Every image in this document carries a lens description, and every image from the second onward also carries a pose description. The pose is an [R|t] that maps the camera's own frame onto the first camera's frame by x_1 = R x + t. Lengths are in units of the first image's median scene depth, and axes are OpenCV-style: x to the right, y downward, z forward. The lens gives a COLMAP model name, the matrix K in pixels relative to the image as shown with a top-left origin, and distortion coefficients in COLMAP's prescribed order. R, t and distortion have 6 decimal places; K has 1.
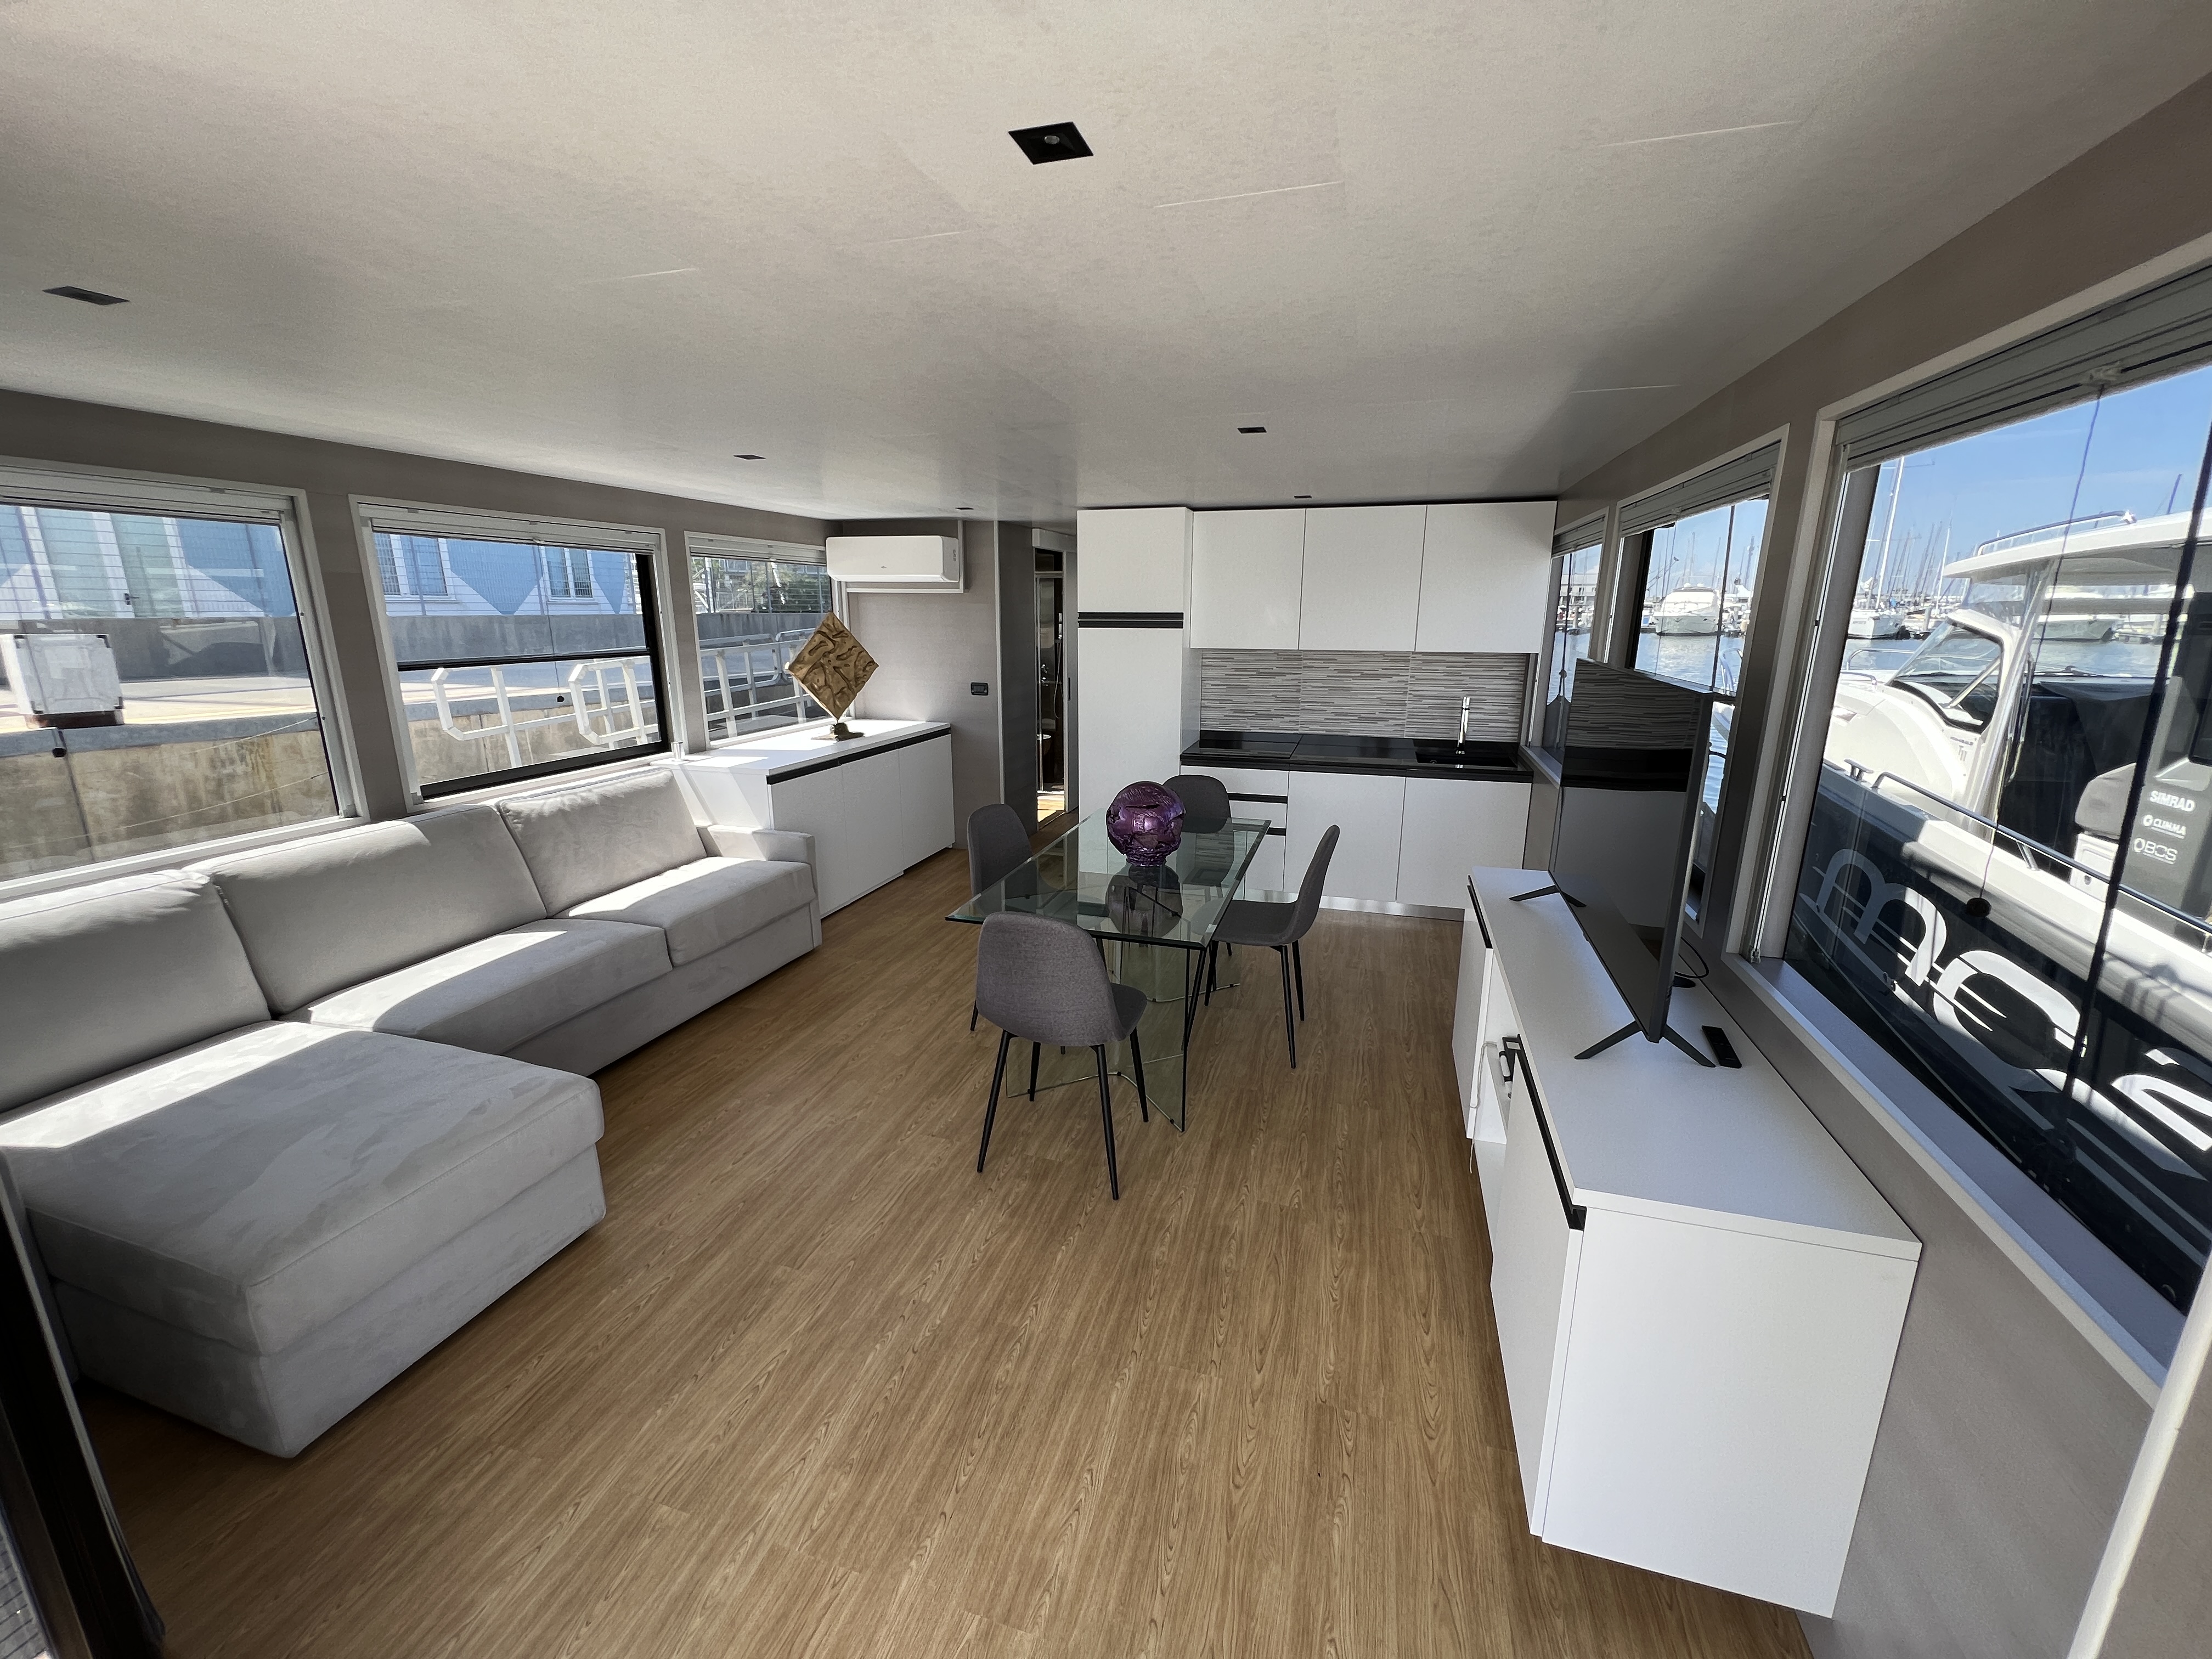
lens RADIAL K [[885.4, 0, 1101.2], [0, 885.4, 825.0], [0, 0, 1]] dist [-0.002762, 0.001120]
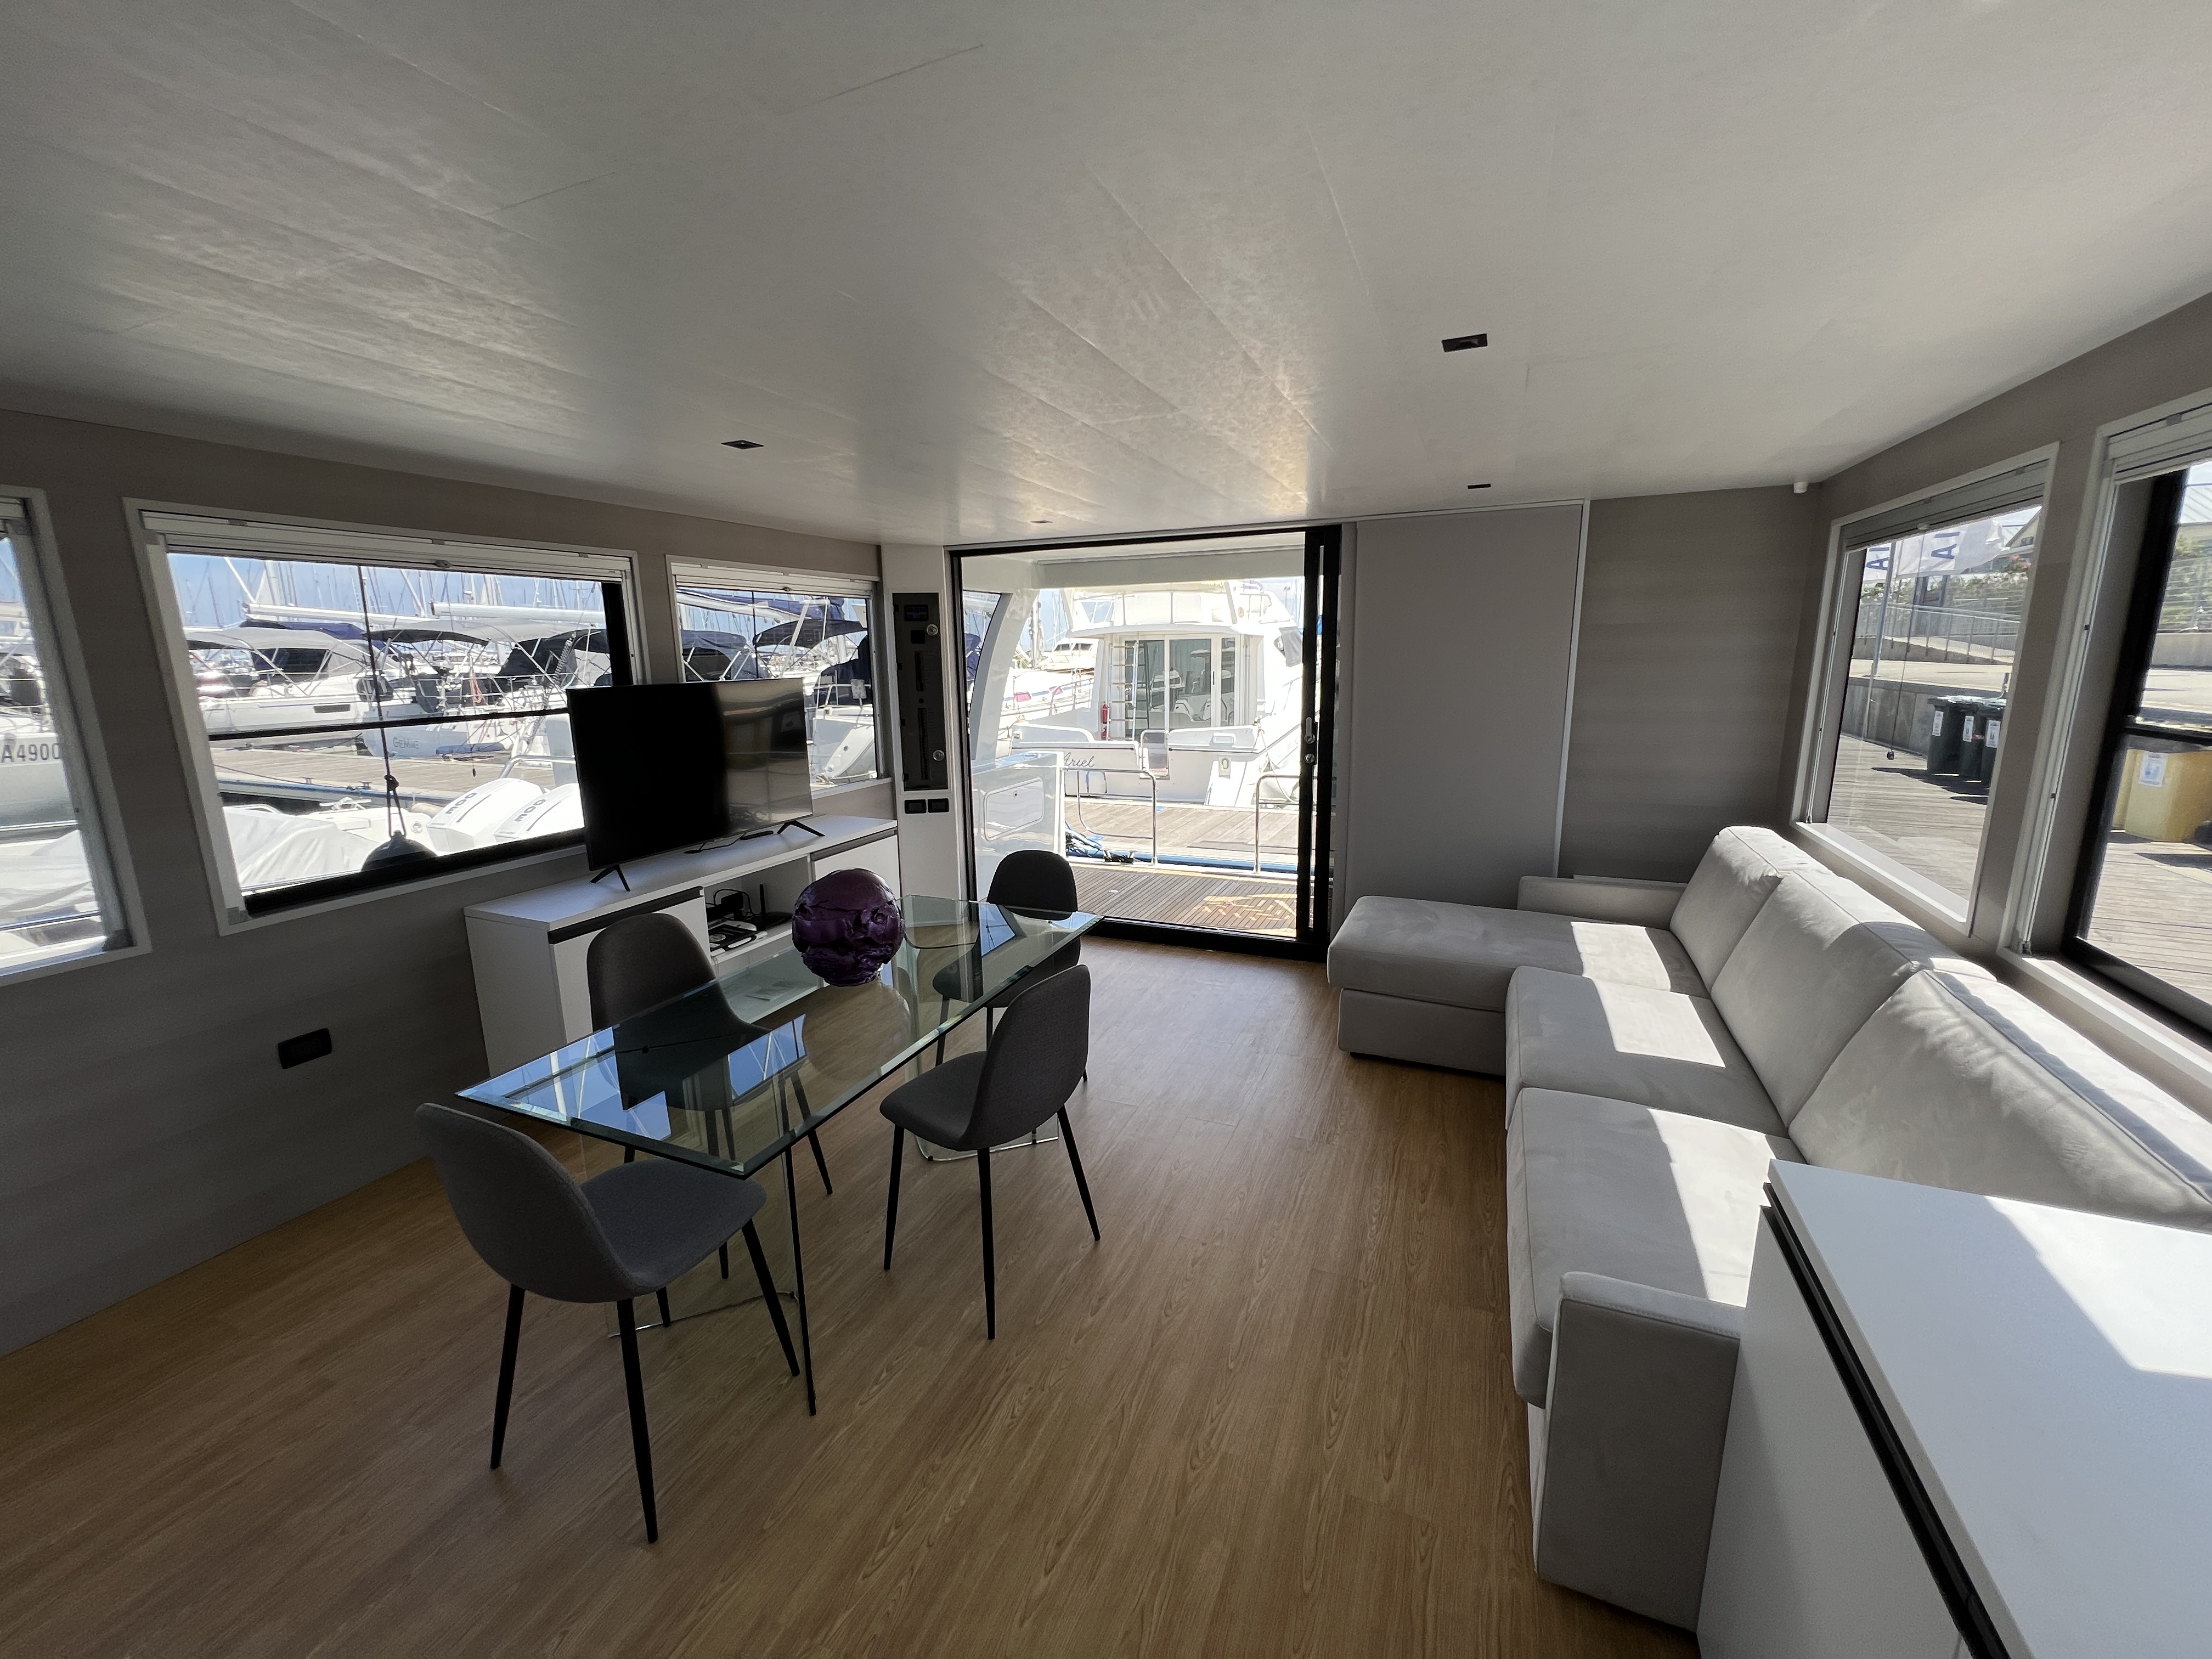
lens RADIAL K [[885.4, 0, 1101.2], [0, 885.4, 825.0], [0, 0, 1]] dist [-0.002762, 0.001120]
pose [[-0.993775, -0.006650, 0.111209, -0.163897], [0.041116, 0.905857, 0.421583, -0.260509], [-0.103543, 0.423531, -0.899945, 1.089430]]
